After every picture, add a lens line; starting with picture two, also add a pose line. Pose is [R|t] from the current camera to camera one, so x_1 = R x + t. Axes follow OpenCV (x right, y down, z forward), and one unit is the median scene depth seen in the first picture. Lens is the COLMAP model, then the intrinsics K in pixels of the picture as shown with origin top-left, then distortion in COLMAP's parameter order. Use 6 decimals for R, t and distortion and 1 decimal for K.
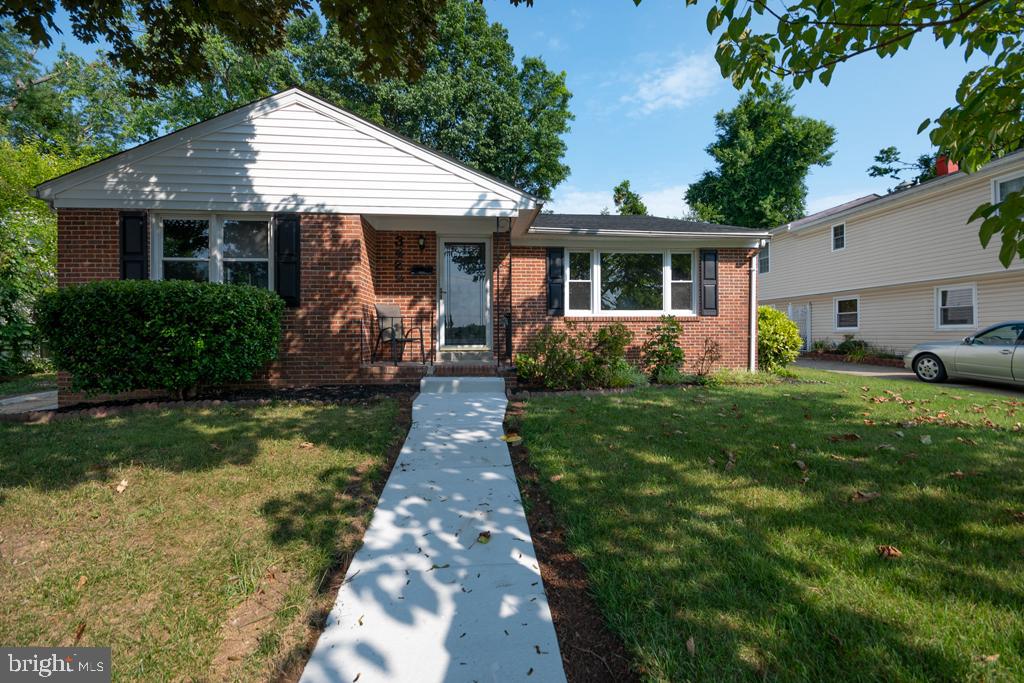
lens RADIAL K [[455.7, 0, 513.8], [0, 455.7, 330.6], [0, 0, 1]] dist [0.008878, -0.000023]
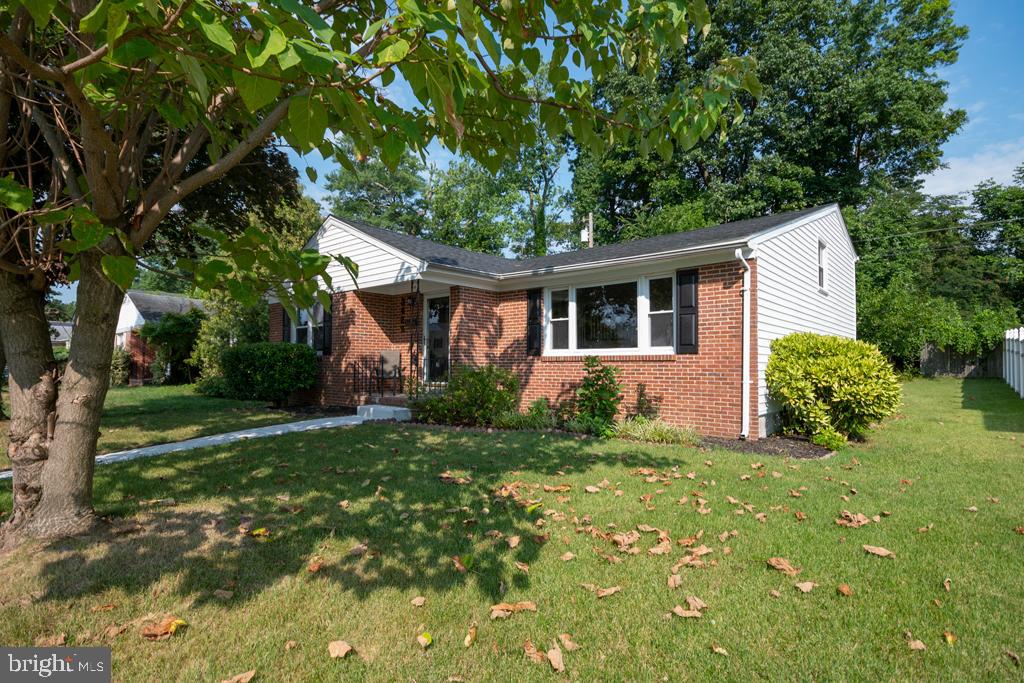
lens RADIAL K [[517.0, 0, 511.9], [0, 517.0, 365.8], [0, 0, 1]] dist [0.000826, 0.000632]
pose [[0.679003, 0.004602, -0.734121, 0.887979], [-0.002526, 0.999989, 0.003933, -0.014727], [0.734131, -0.000816, 0.679008, 0.175296]]
